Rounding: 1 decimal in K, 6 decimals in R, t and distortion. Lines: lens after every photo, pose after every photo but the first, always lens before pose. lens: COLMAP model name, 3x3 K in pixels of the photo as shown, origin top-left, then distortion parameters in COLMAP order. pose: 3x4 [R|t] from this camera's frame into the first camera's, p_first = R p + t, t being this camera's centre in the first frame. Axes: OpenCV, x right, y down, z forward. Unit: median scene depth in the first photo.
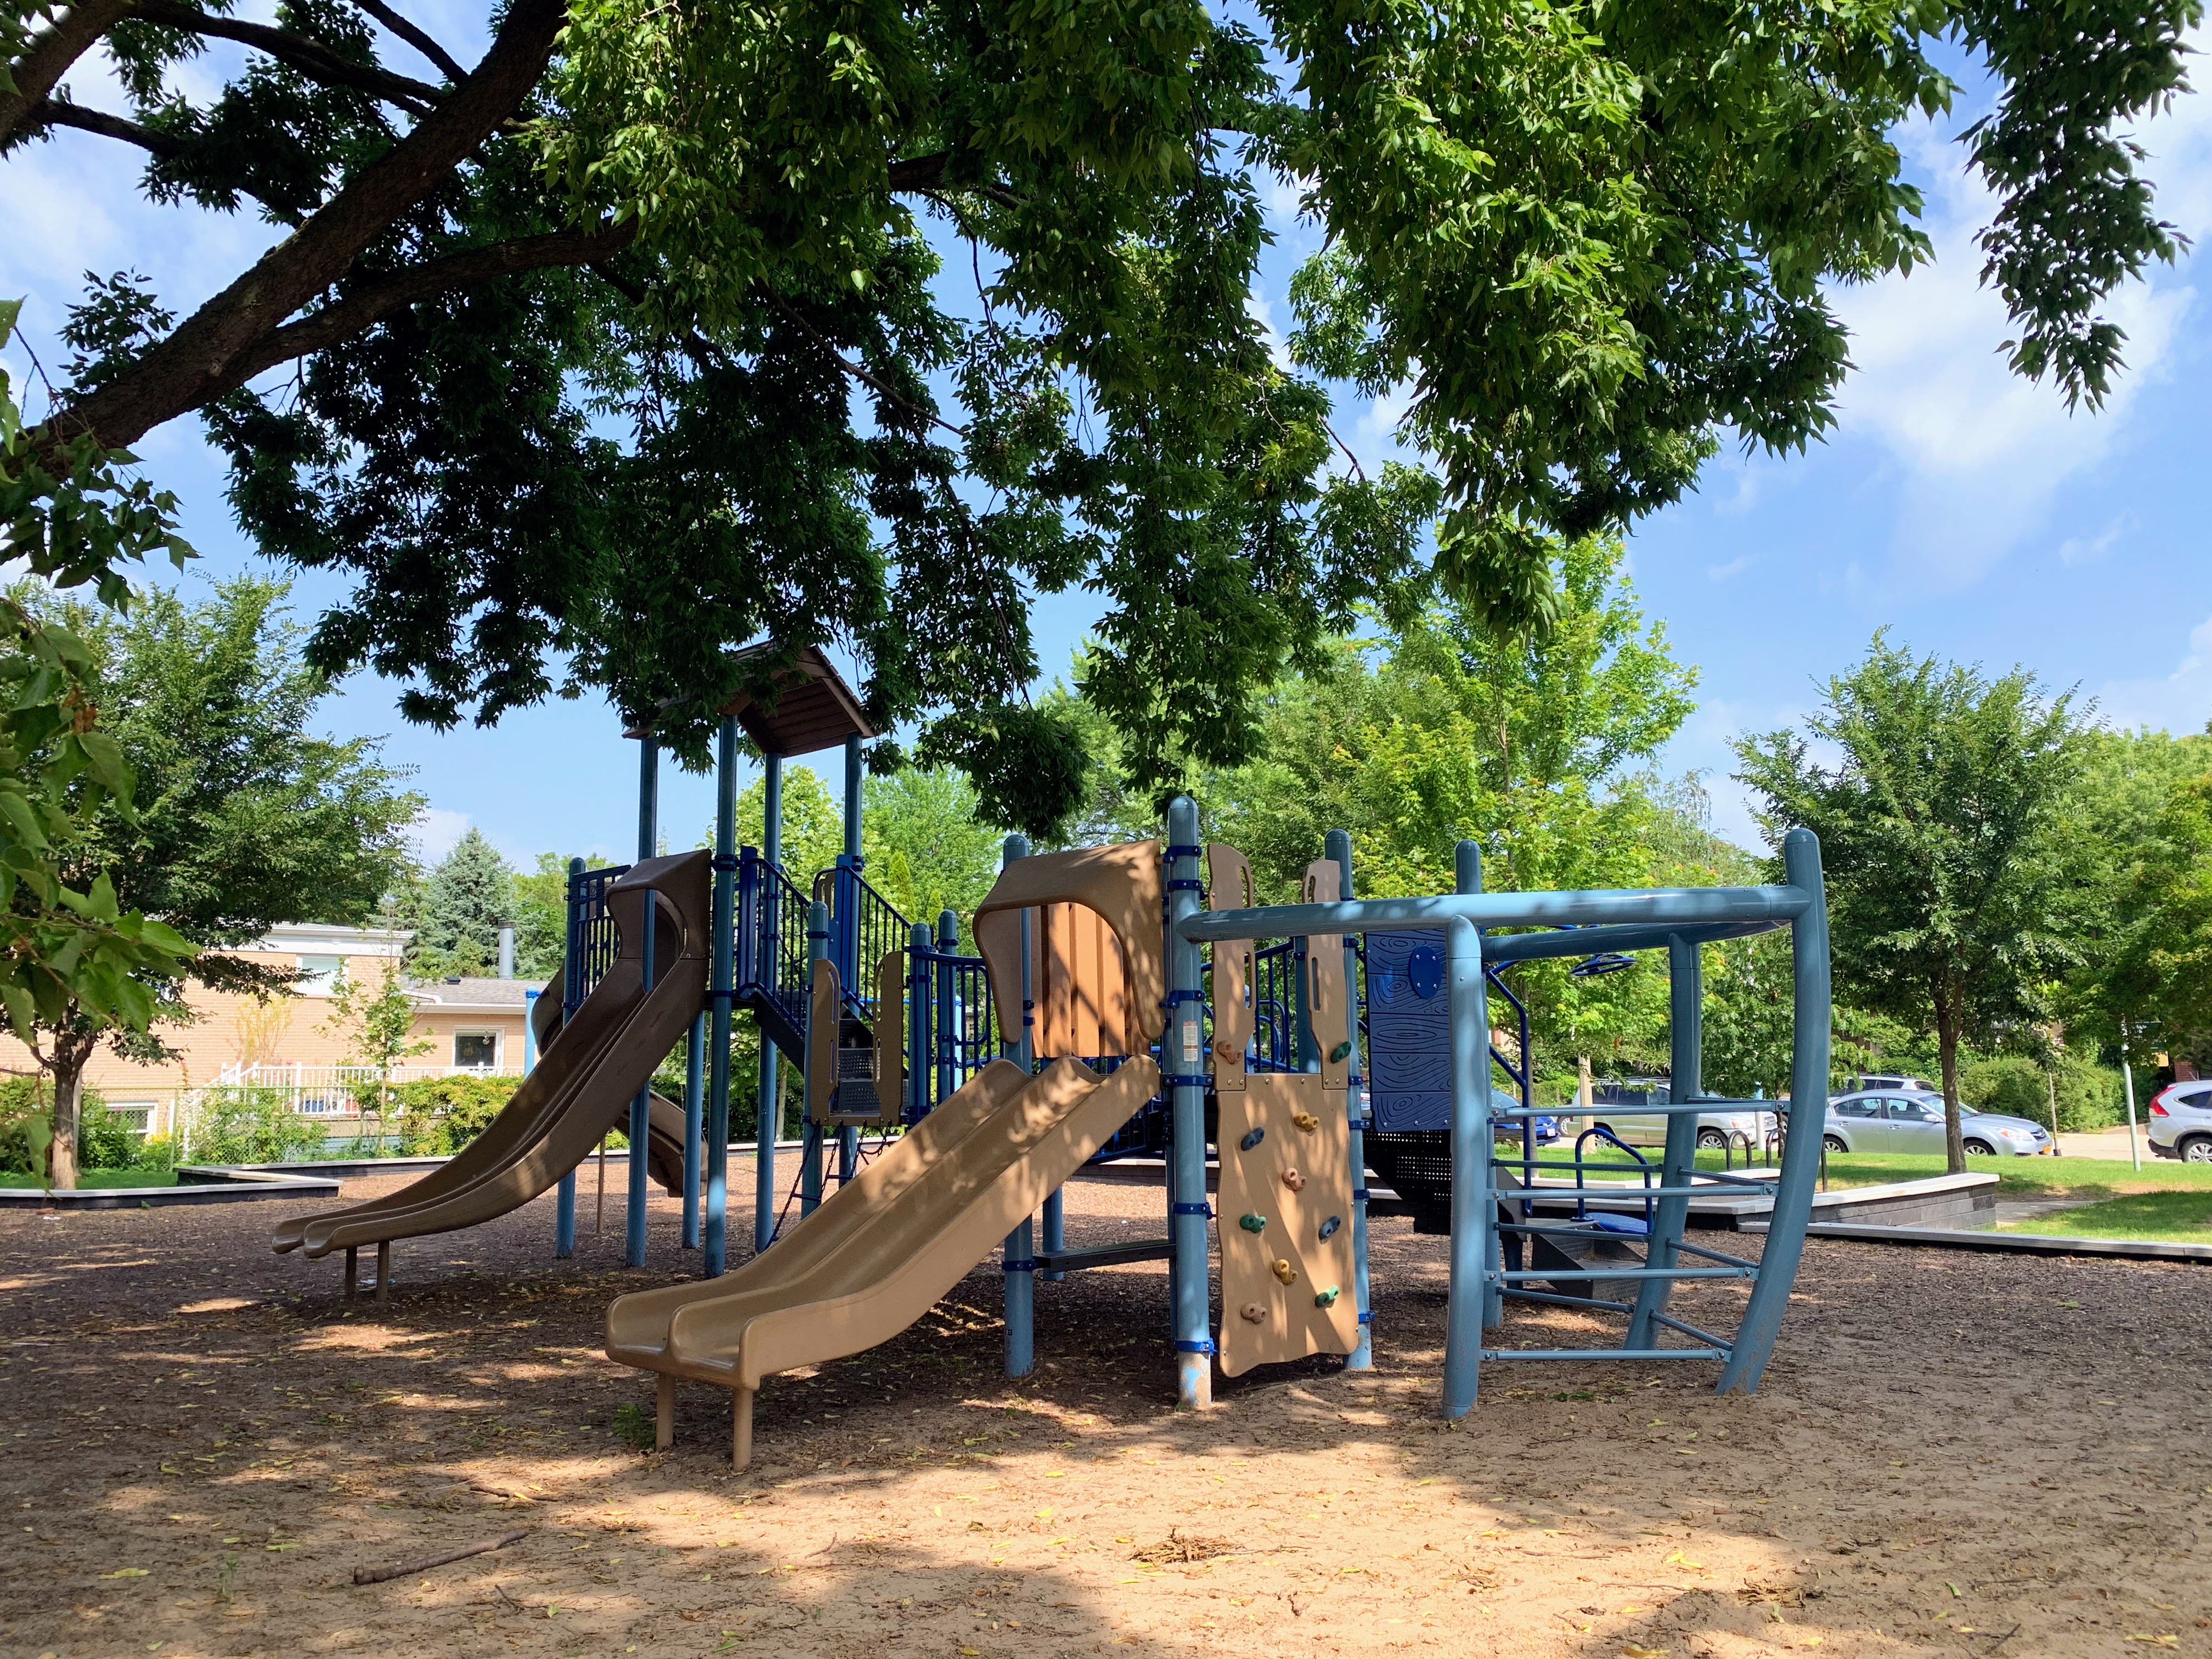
lens RADIAL K [[1677.7, 0, 1106.0], [0, 1677.7, 829.5], [0, 0, 1]] dist [0.011386, -0.000988]
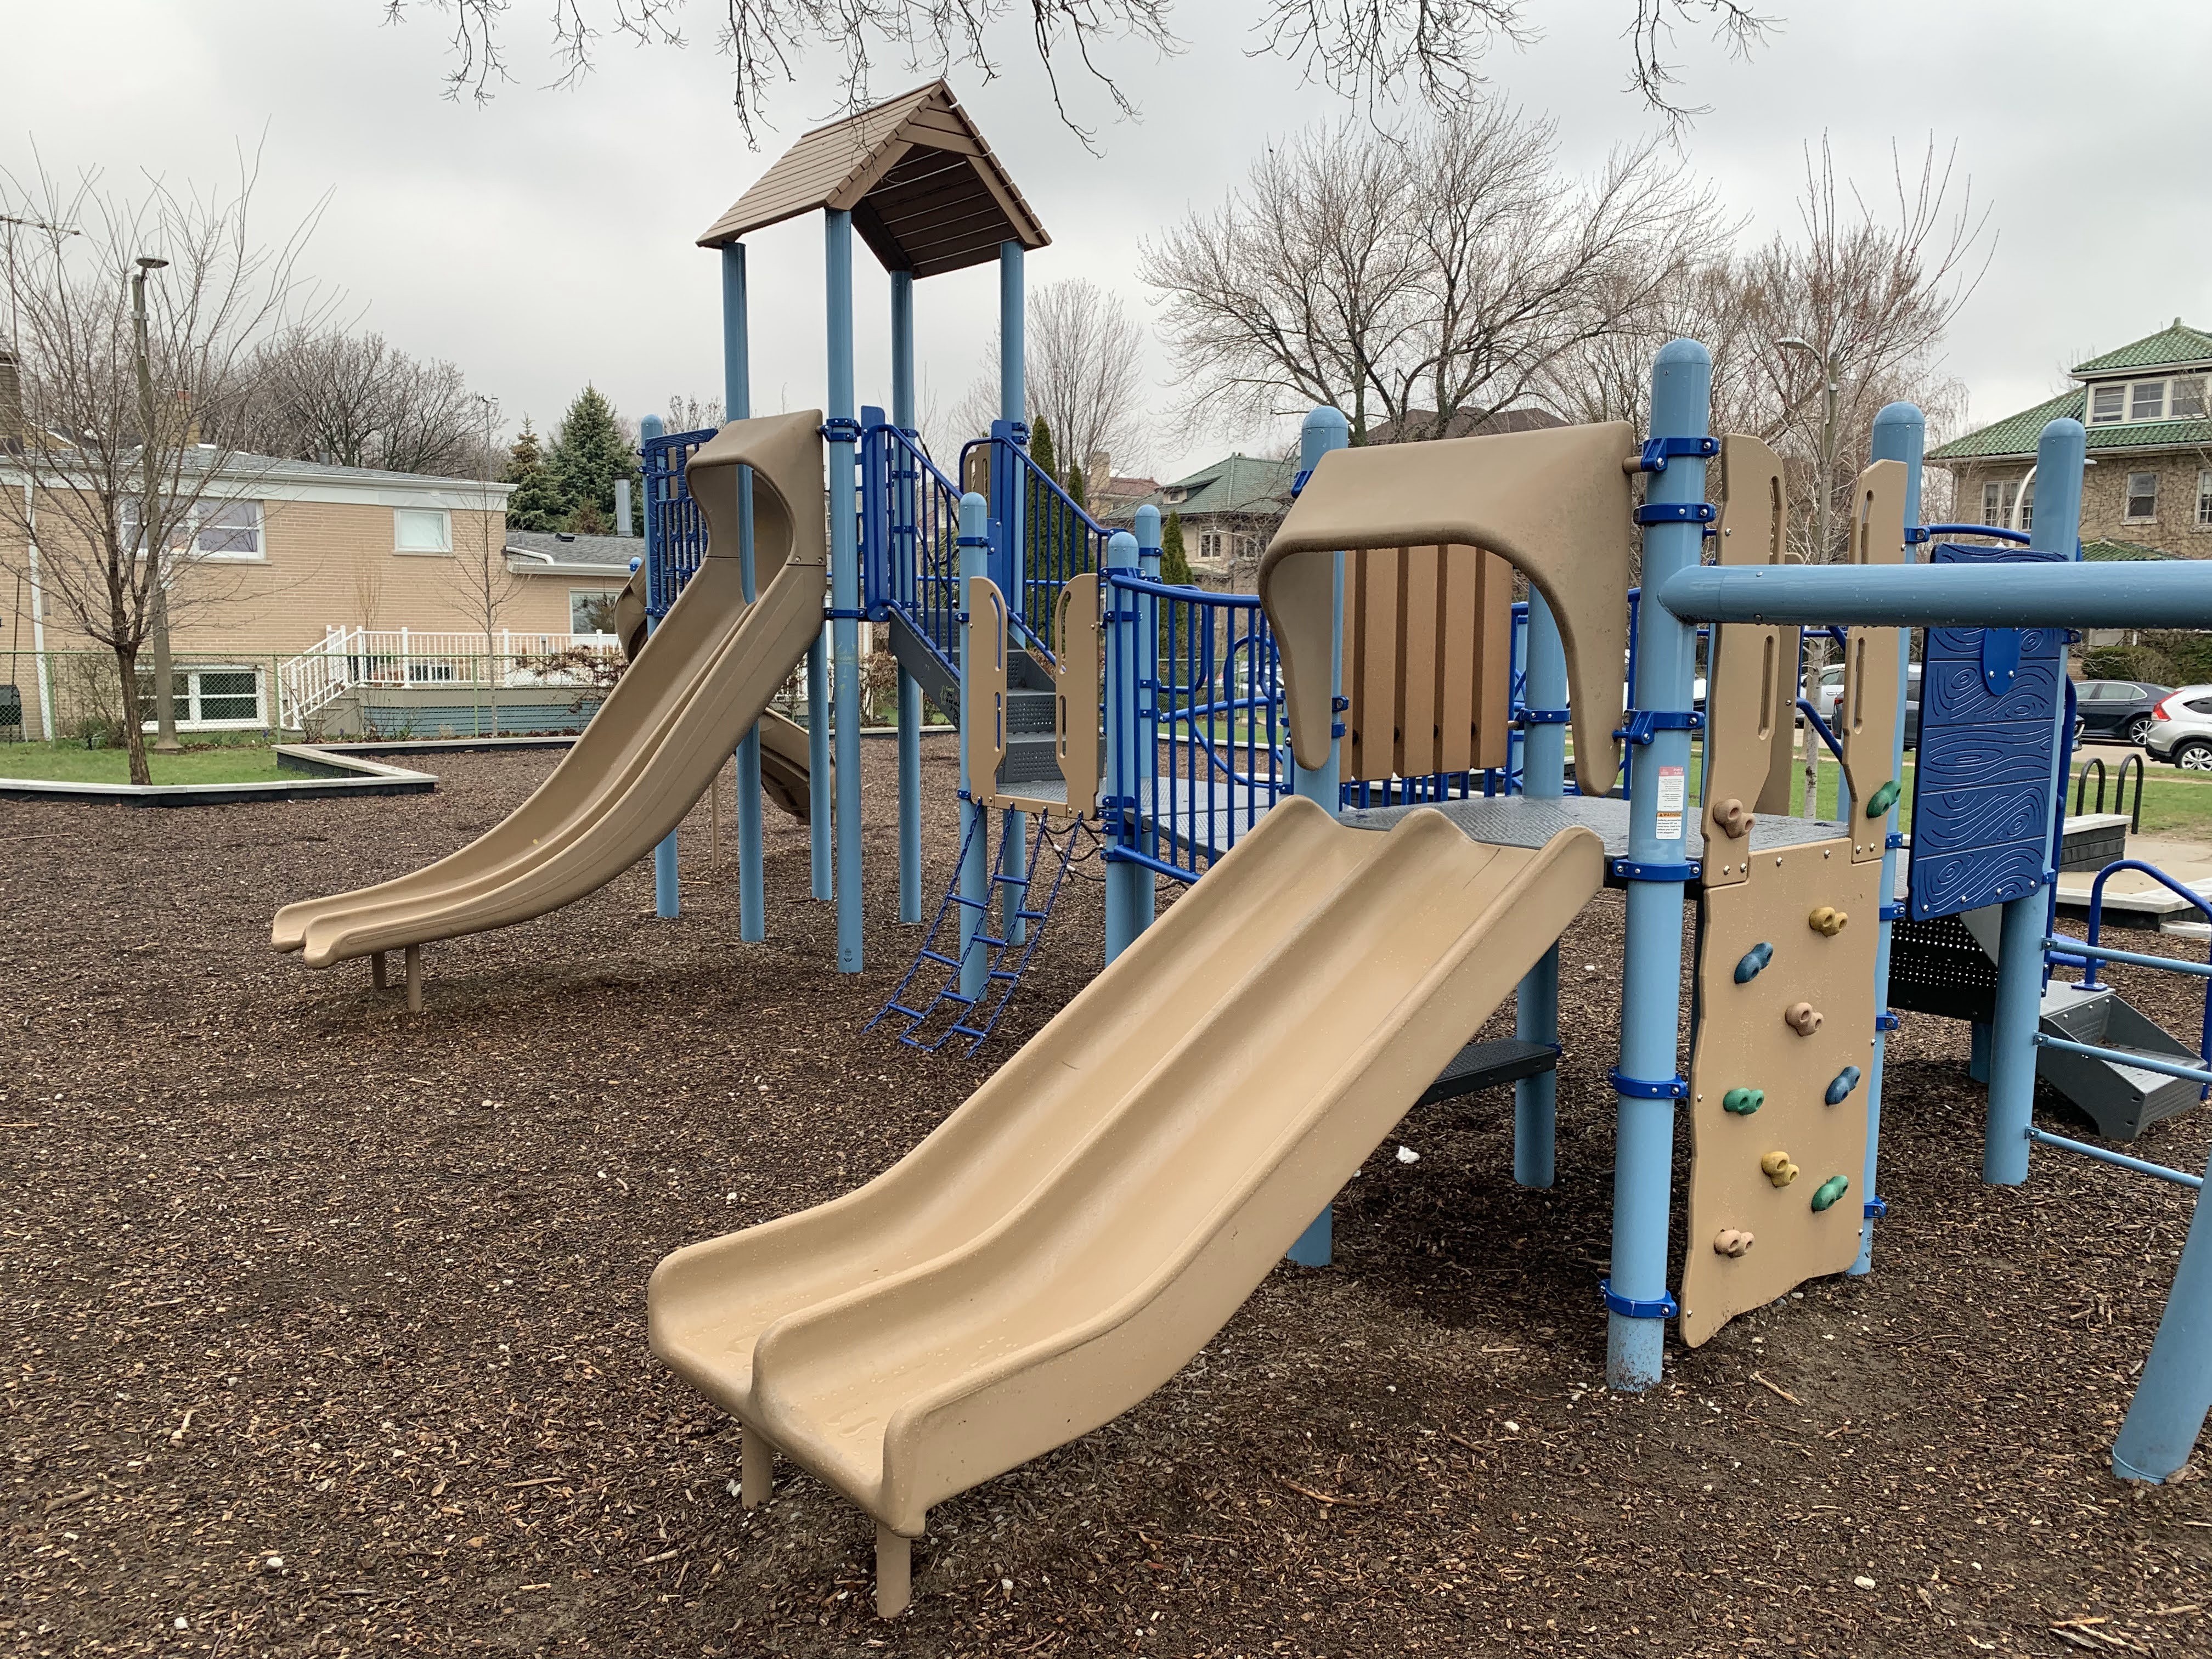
lens RADIAL K [[1677.7, 0, 1106.0], [0, 1677.7, 829.5], [0, 0, 1]] dist [0.011386, -0.000988]
pose [[0.996993, 0.022997, -0.073996, -0.054598], [-0.002495, 0.963975, 0.265982, -0.007263], [0.077447, -0.264998, 0.961134, 0.262771]]
